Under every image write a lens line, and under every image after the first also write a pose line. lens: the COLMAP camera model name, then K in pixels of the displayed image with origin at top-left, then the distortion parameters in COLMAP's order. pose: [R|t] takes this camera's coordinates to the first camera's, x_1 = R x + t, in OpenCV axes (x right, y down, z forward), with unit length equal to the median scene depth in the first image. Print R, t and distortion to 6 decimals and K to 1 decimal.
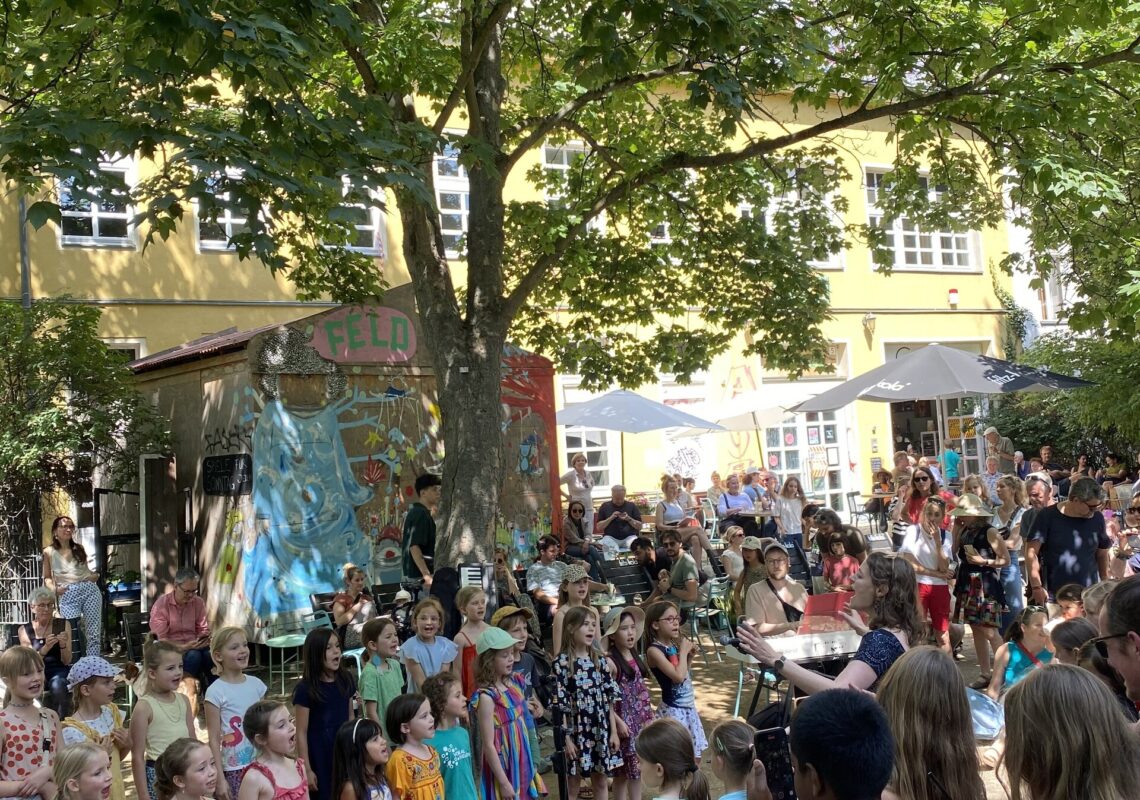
lens RADIAL K [[1080.6, 0, 569.6], [0, 1080.6, 440.4], [0, 0, 1]] dist [-0.014029, -0.021535]
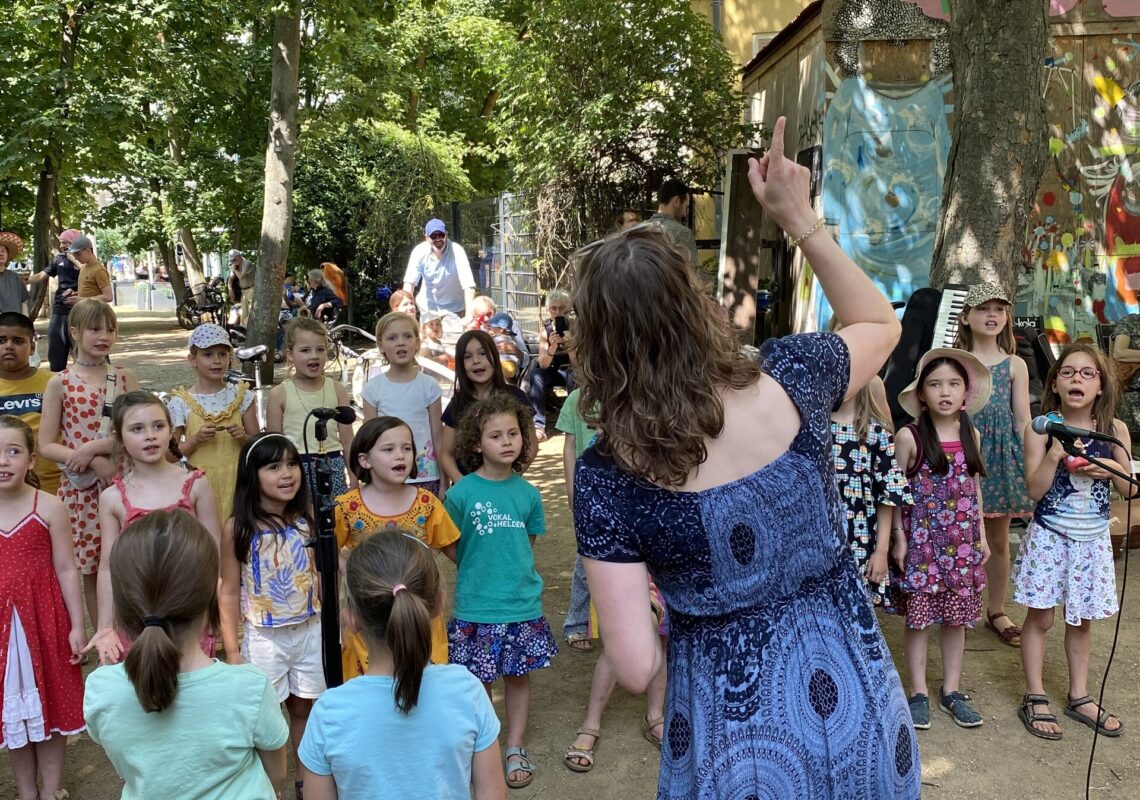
lens RADIAL K [[1080.6, 0, 569.6], [0, 1080.6, 440.4], [0, 0, 1]] dist [-0.014029, -0.021535]
pose [[0.716988, 0.166824, -0.676830, 0.162126], [0.001567, 0.970554, 0.240880, 0.032628], [0.697084, -0.173769, 0.695613, 0.240230]]
